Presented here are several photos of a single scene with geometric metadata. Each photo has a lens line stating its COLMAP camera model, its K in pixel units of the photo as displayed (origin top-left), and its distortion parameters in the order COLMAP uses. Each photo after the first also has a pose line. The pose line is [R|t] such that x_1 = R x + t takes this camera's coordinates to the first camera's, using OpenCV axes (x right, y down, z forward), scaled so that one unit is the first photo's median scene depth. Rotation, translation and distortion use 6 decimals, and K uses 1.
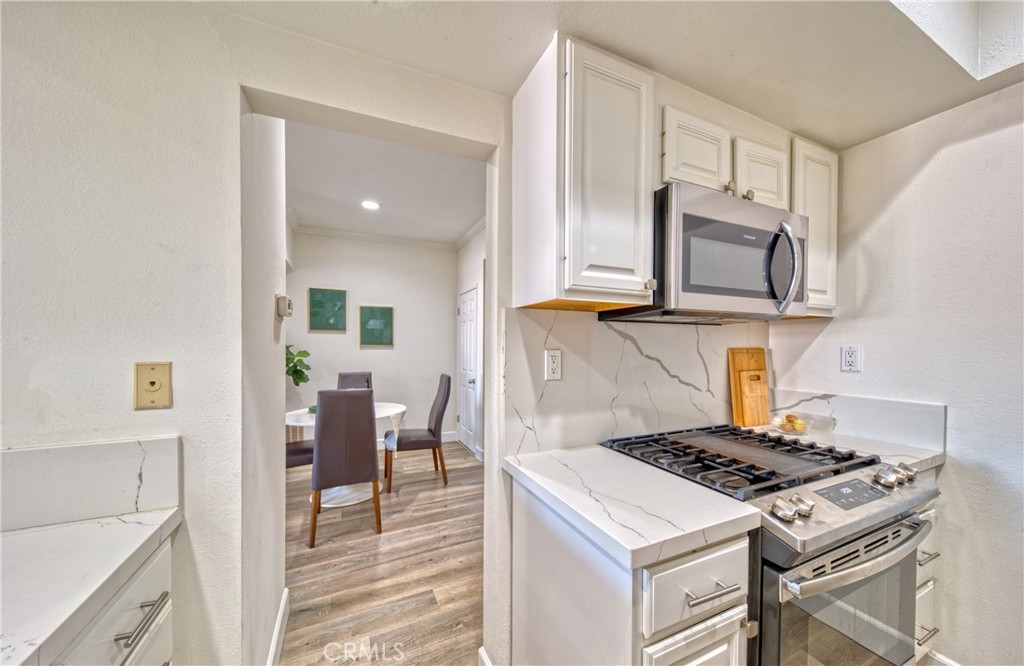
lens RADIAL K [[352.9, 0, 513.0], [0, 352.9, 346.5], [0, 0, 1]] dist [0.000123, -0.000074]
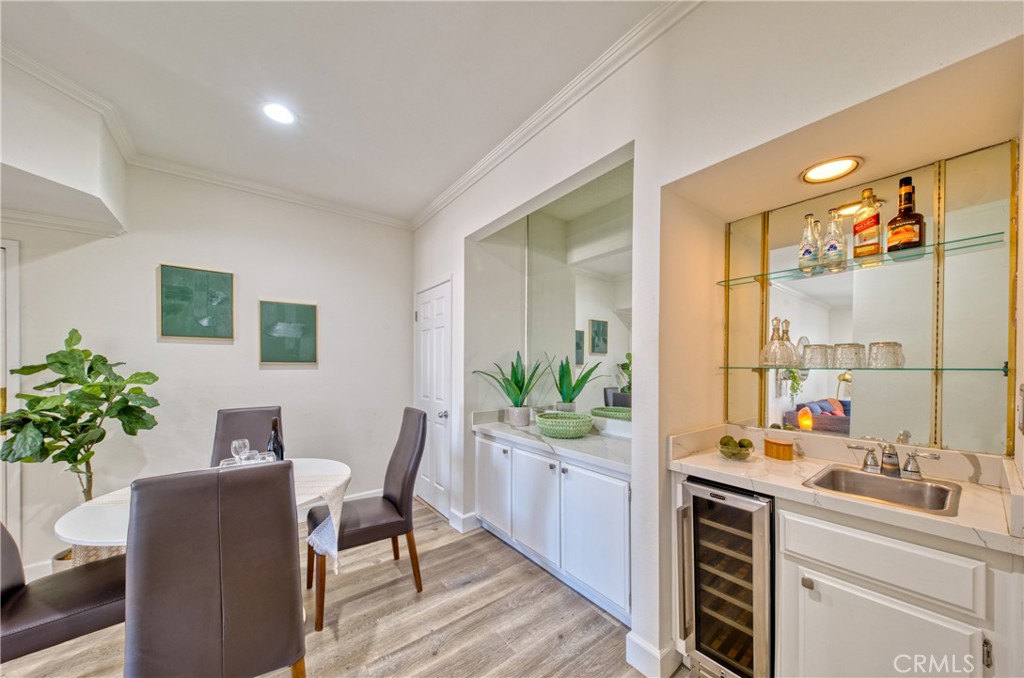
lens RADIAL K [[349.6, 0, 510.8], [0, 349.6, 368.2], [0, 0, 1]] dist [0.013063, -0.000083]
pose [[0.978423, -0.002560, 0.206597, -0.142772], [0.000281, 0.999939, 0.011061, -0.000537], [-0.206613, -0.010765, 0.978363, 0.333718]]
